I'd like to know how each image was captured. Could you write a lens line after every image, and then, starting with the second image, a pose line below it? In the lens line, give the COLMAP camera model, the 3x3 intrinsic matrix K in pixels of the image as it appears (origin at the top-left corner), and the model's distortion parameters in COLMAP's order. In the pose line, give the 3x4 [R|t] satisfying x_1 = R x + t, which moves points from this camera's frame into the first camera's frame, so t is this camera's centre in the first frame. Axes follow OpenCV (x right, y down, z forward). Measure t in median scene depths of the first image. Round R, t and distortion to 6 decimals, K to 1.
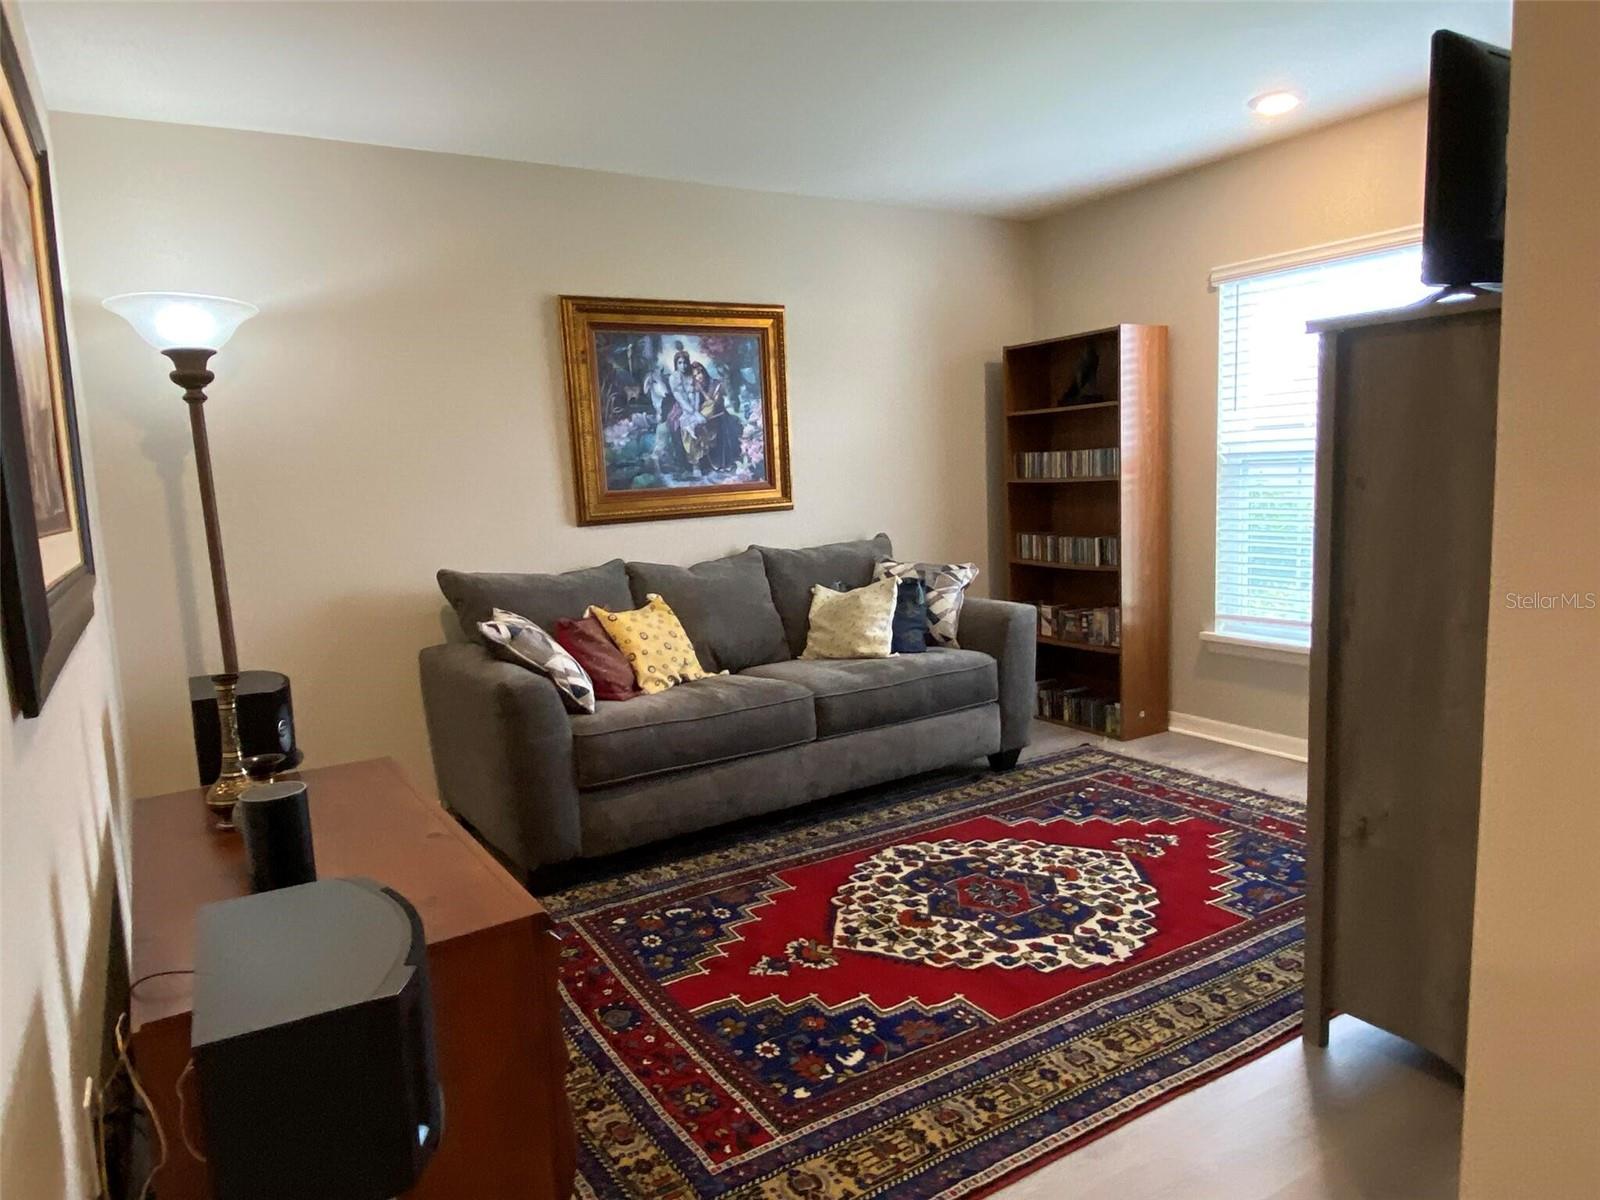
lens RADIAL K [[1021.4, 0, 792.3], [0, 1021.4, 597.4], [0, 0, 1]] dist [0.054784, -0.059673]
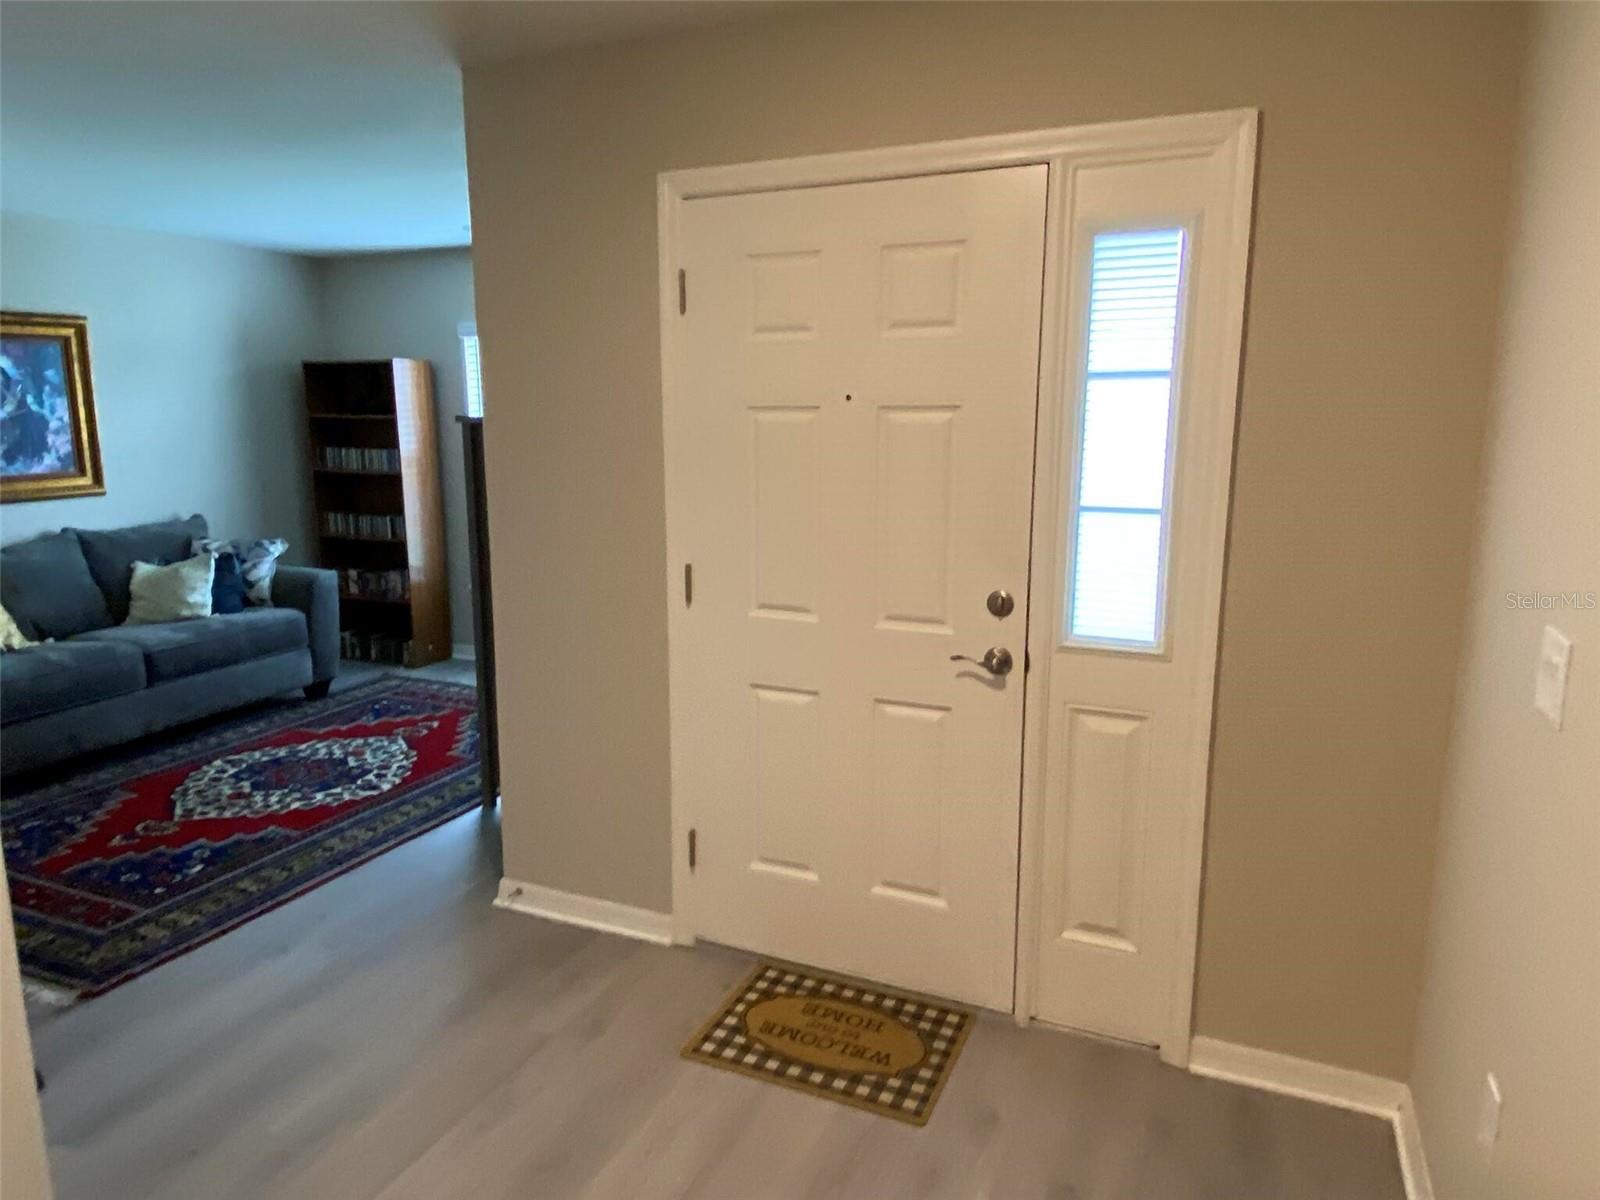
lens RADIAL K [[1021.4, 0, 791.3], [0, 1021.4, 592.9], [0, 0, 1]] dist [0.054784, -0.059673]
pose [[0.822211, -0.056075, 0.566414, -0.037932], [0.033355, 0.998172, 0.050400, -0.012634], [-0.568205, -0.022547, 0.822578, -0.480844]]
